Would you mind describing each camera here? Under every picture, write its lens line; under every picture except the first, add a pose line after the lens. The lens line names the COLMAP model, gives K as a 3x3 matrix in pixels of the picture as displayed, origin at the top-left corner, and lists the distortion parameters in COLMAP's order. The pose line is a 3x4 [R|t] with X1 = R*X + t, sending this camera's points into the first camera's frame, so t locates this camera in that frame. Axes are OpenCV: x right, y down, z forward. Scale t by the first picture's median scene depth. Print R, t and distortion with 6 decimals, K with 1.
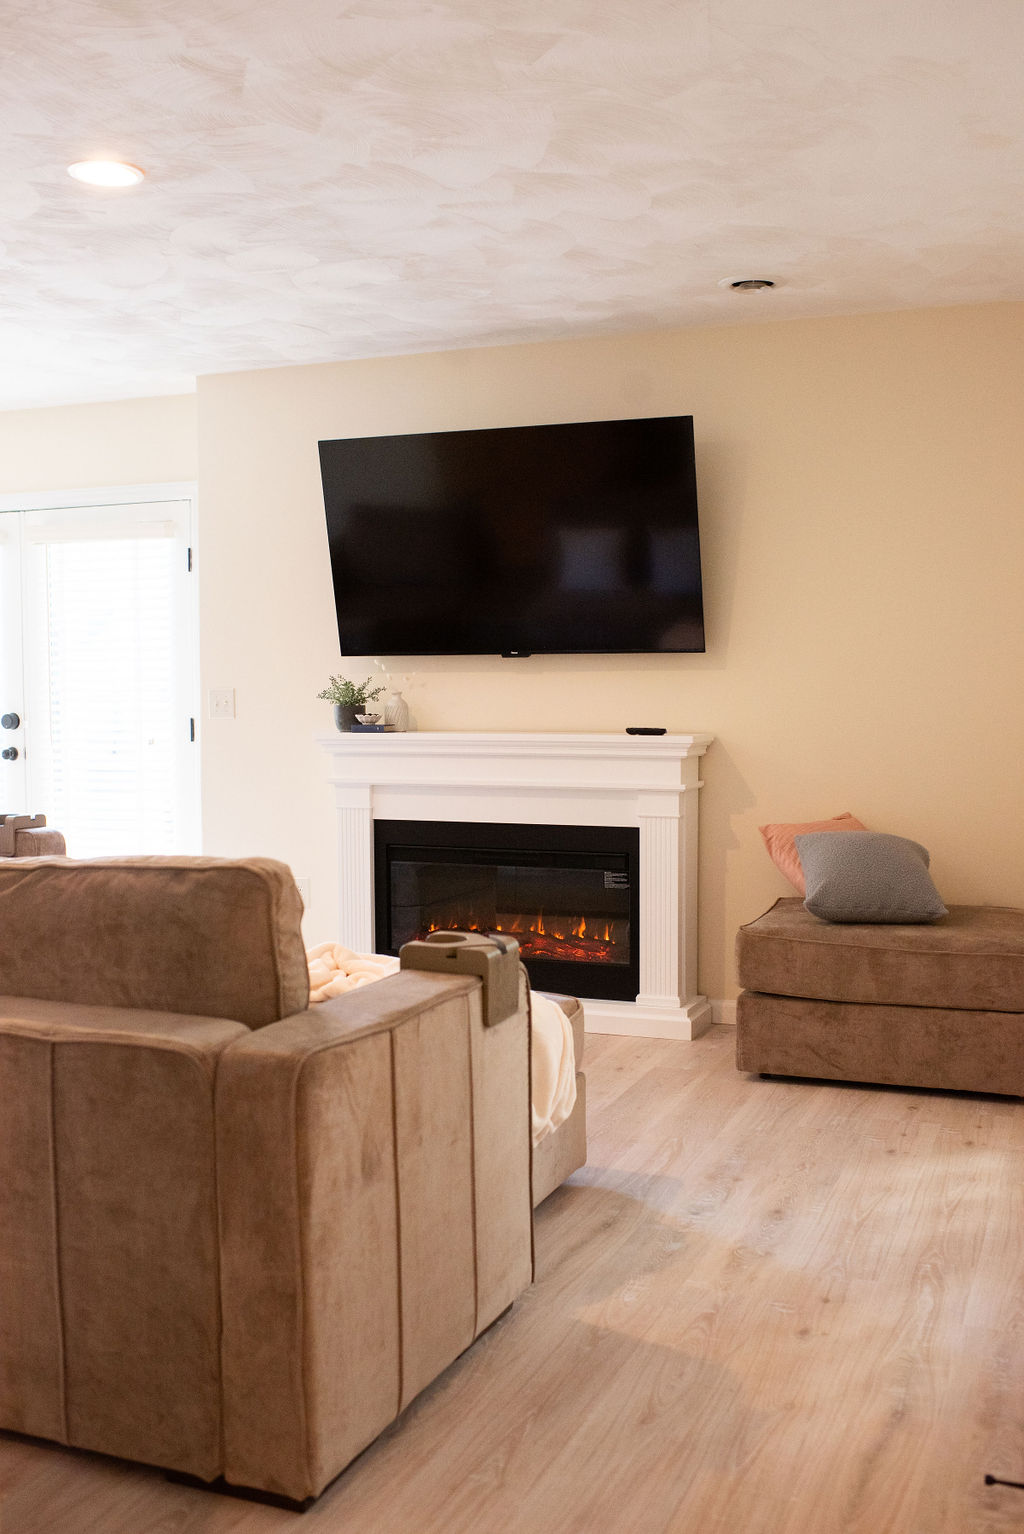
lens RADIAL K [[1542.8, 0, 512.0], [0, 1542.8, 767.0], [0, 0, 1]] dist [-0.093871, 0.125824]
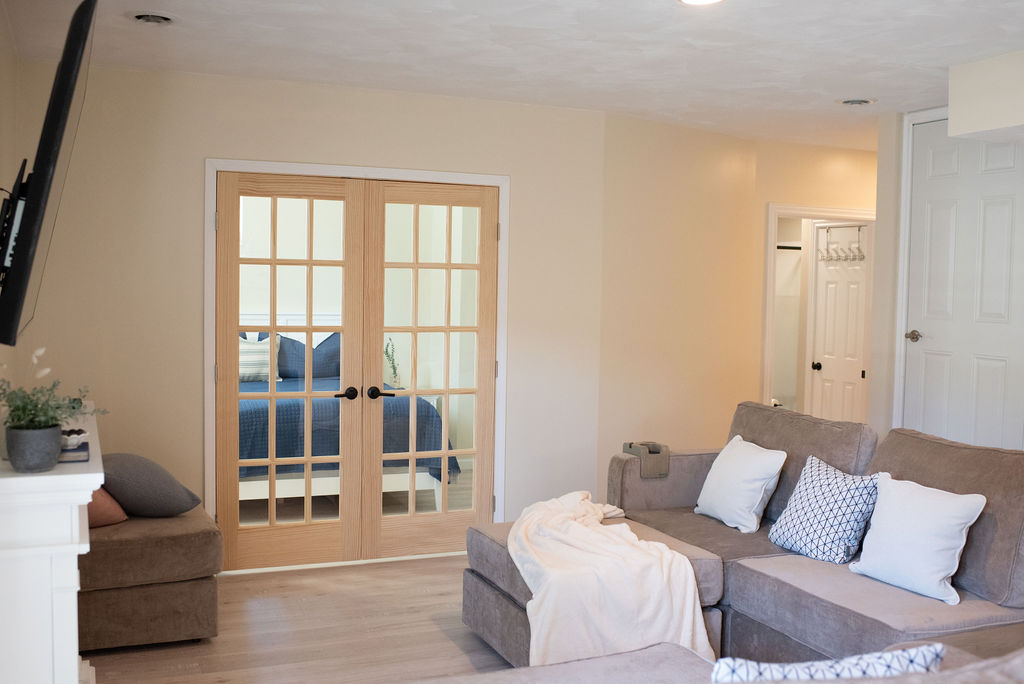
lens RADIAL K [[1029.9, 0, 489.8], [0, 1029.9, 343.5], [0, 0, 1]] dist [-0.093871, 0.125824]
pose [[-0.697581, -0.038649, 0.715463, -0.845936], [0.033063, 0.995744, 0.086026, -0.161662], [-0.715742, 0.083666, -0.693335, 1.886451]]
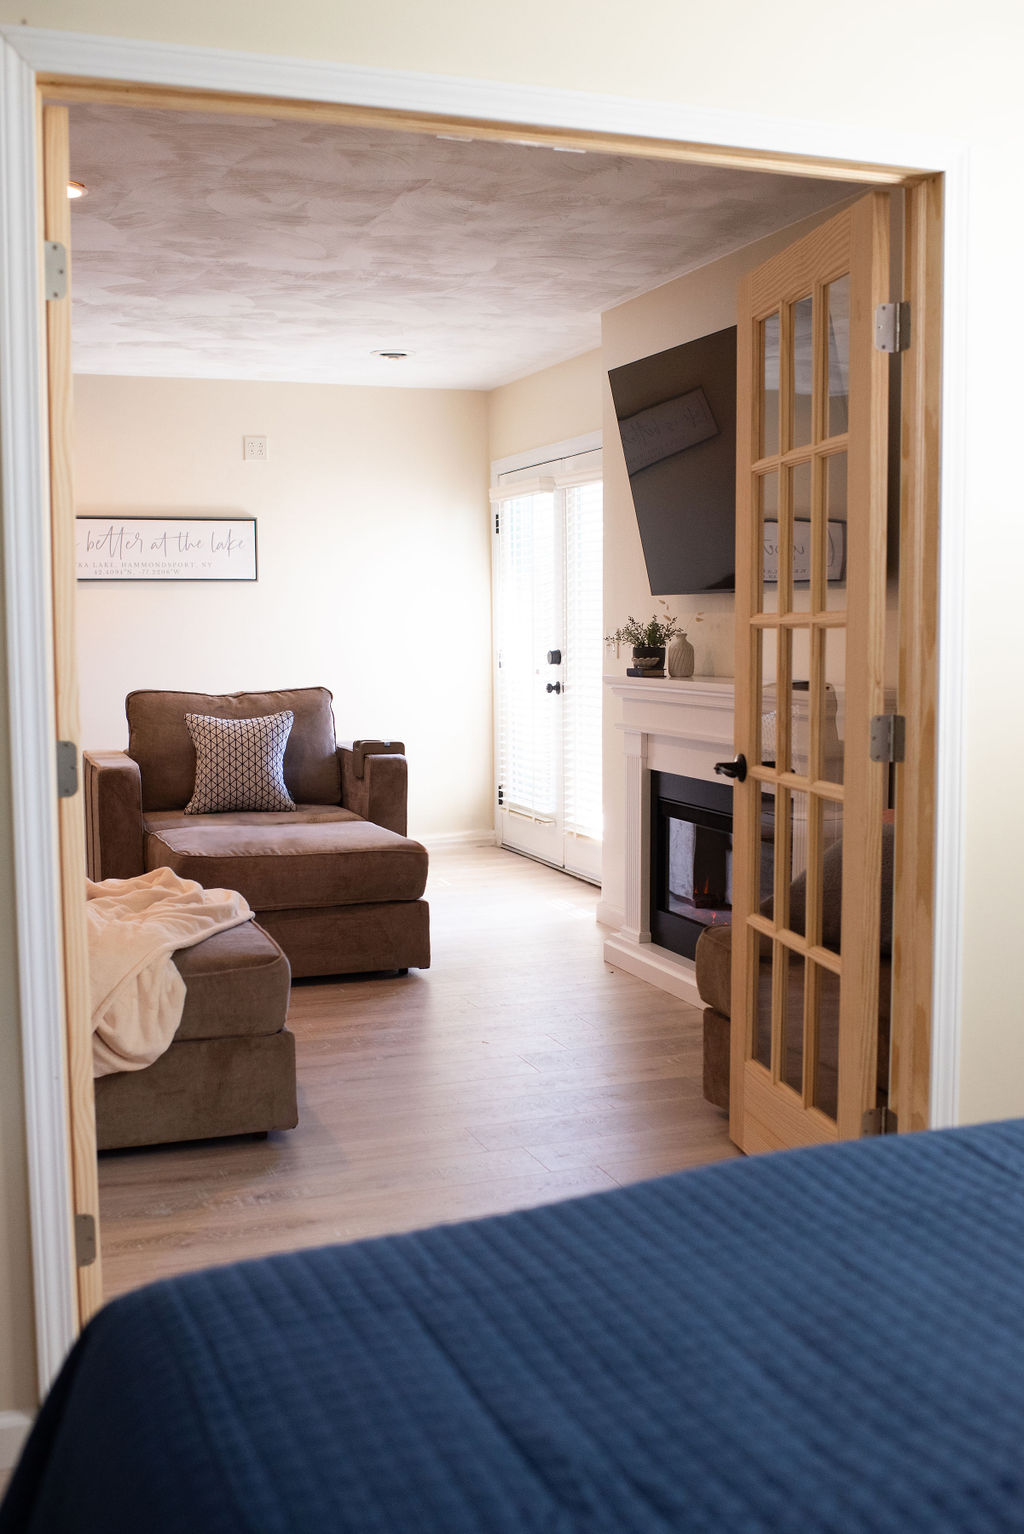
lens RADIAL K [[1542.8, 0, 512.0], [0, 1542.8, 767.0], [0, 0, 1]] dist [-0.093871, 0.125824]
pose [[0.676386, 0.074569, -0.732763, 0.887773], [-0.046107, 0.997197, 0.058920, -0.030726], [0.735103, -0.006068, 0.677928, 0.485955]]
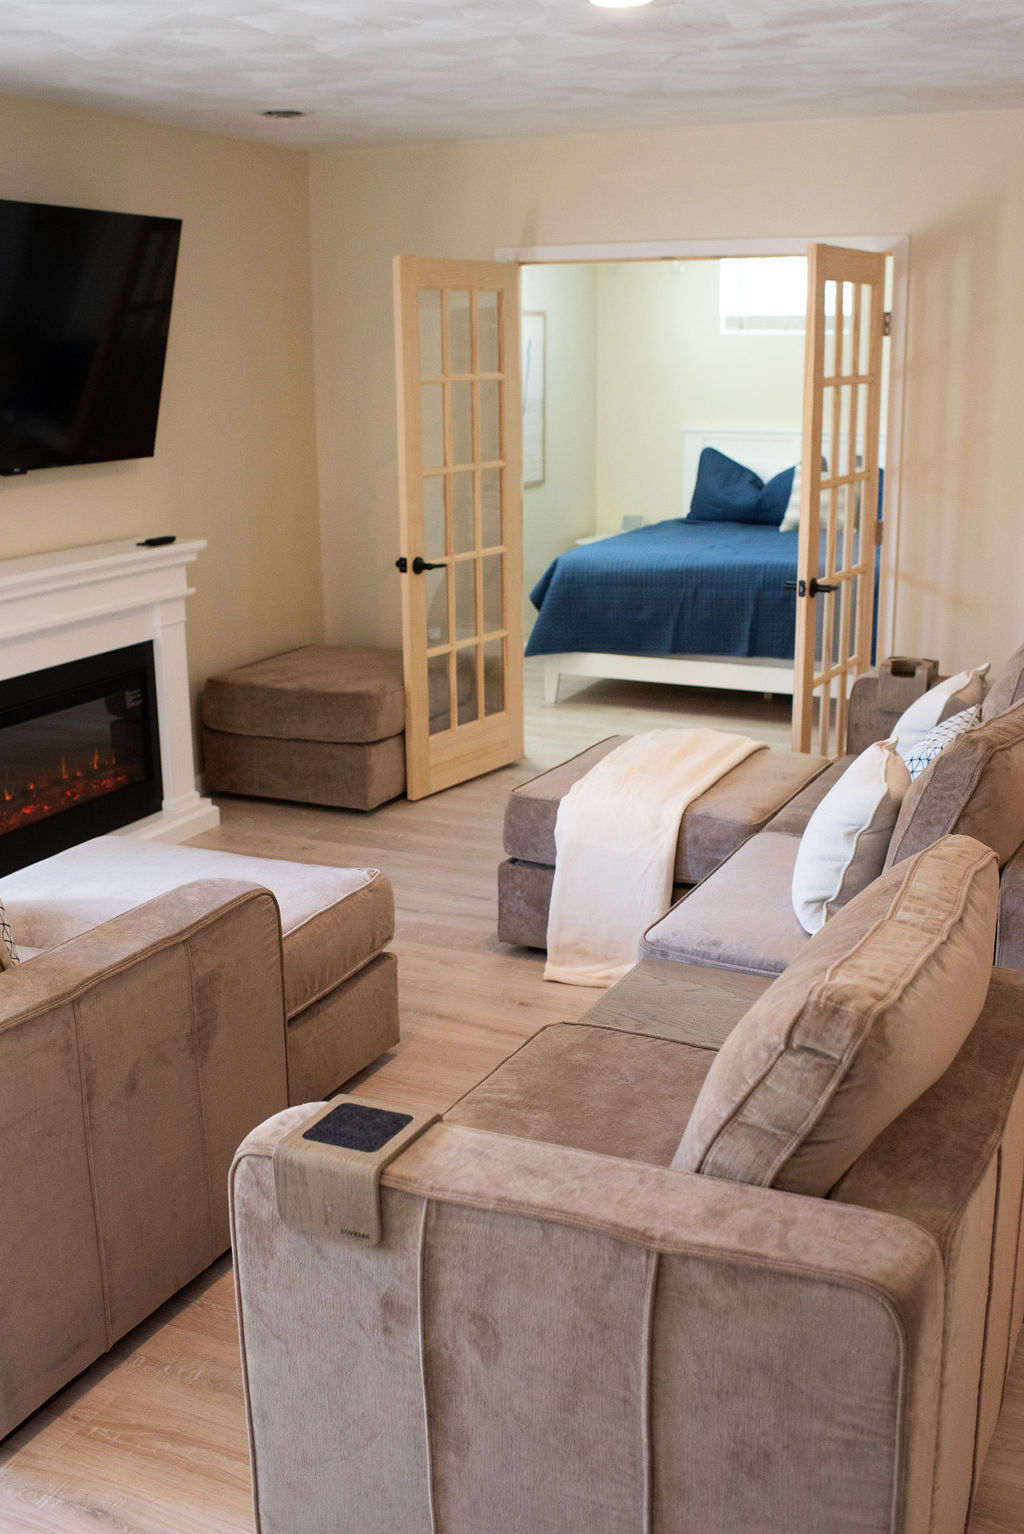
lens RADIAL K [[1542.8, 0, 512.0], [0, 1542.8, 767.0], [0, 0, 1]] dist [-0.093871, 0.125824]
pose [[0.048434, -0.245273, 0.968243, -1.347774], [0.064708, 0.968115, 0.242003, -0.160810], [-0.996728, 0.050932, 0.062761, 1.075715]]
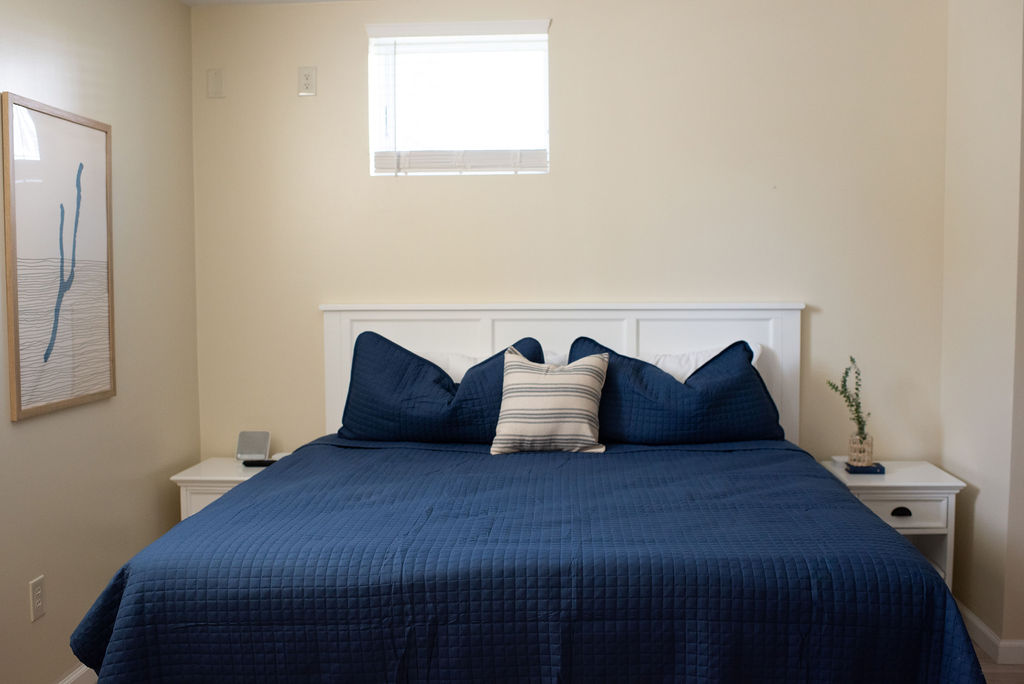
lens RADIAL K [[1029.9, 0, 489.8], [0, 1029.9, 343.5], [0, 0, 1]] dist [-0.093871, 0.125824]
pose [[-0.286343, -0.048459, 0.956901, 0.077847], [0.069206, 0.995065, 0.071100, -0.098409], [-0.955624, 0.086582, -0.281577, 1.080118]]
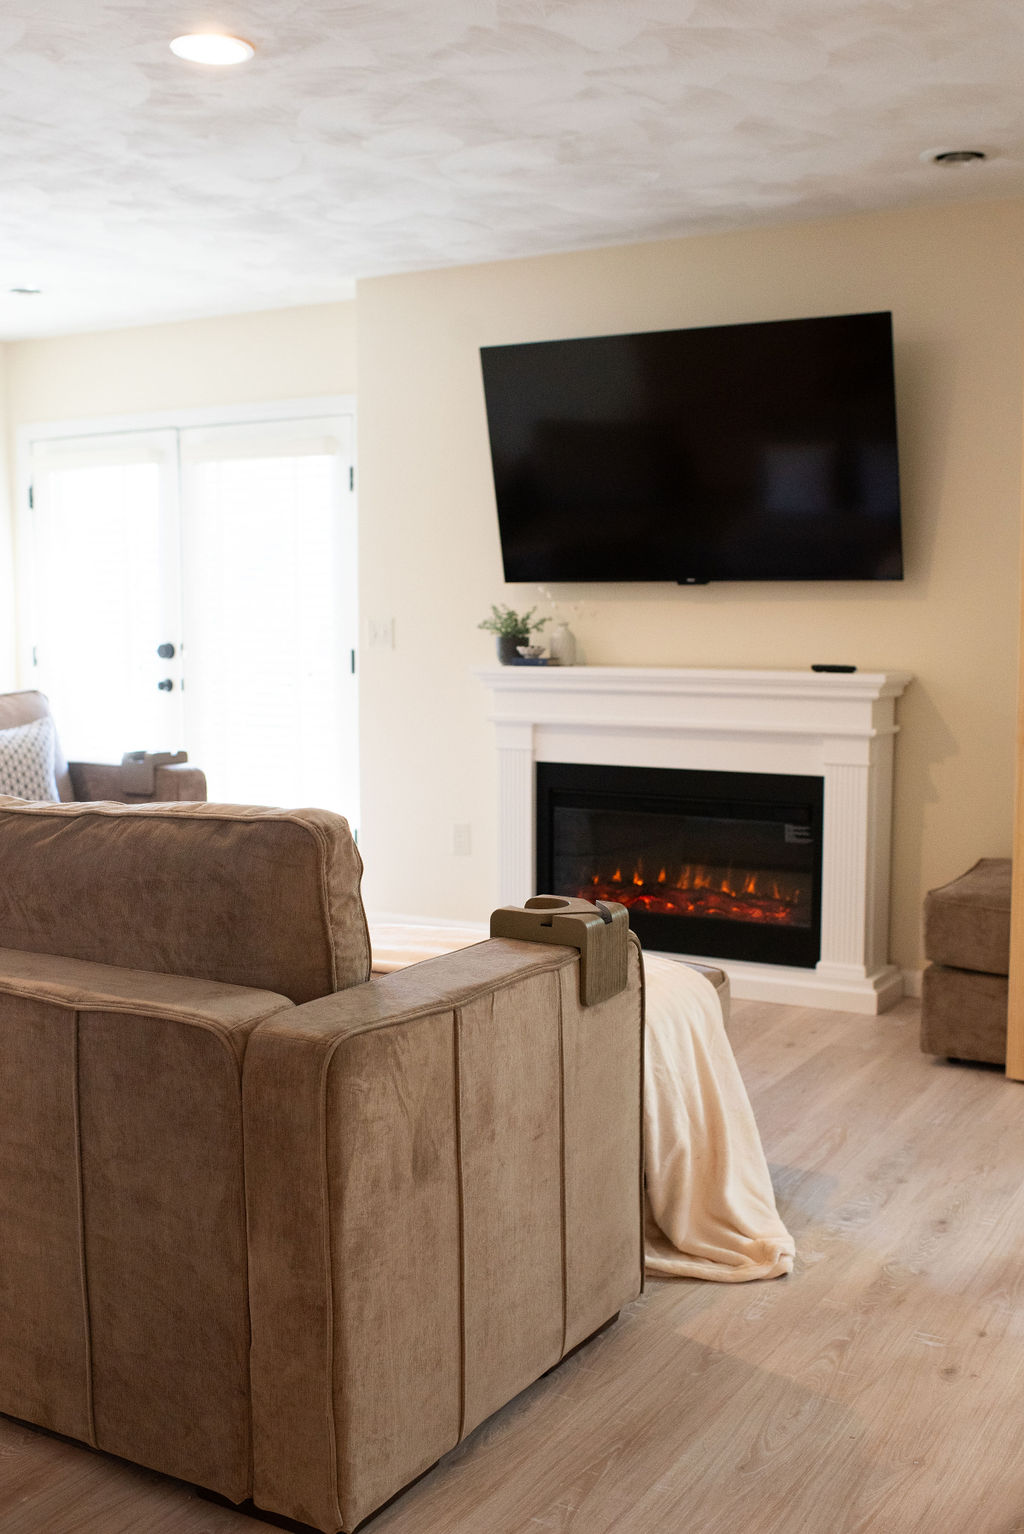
lens RADIAL K [[1620.4, 0, 512.0], [0, 1620.4, 767.0], [0, 0, 1]] dist [-0.095867, 0.115080]
pose [[0.989534, 0.018812, -0.143066, 0.056059], [-0.013058, 0.999072, 0.041051, -0.003367], [0.143705, -0.038754, 0.988861, 0.069424]]
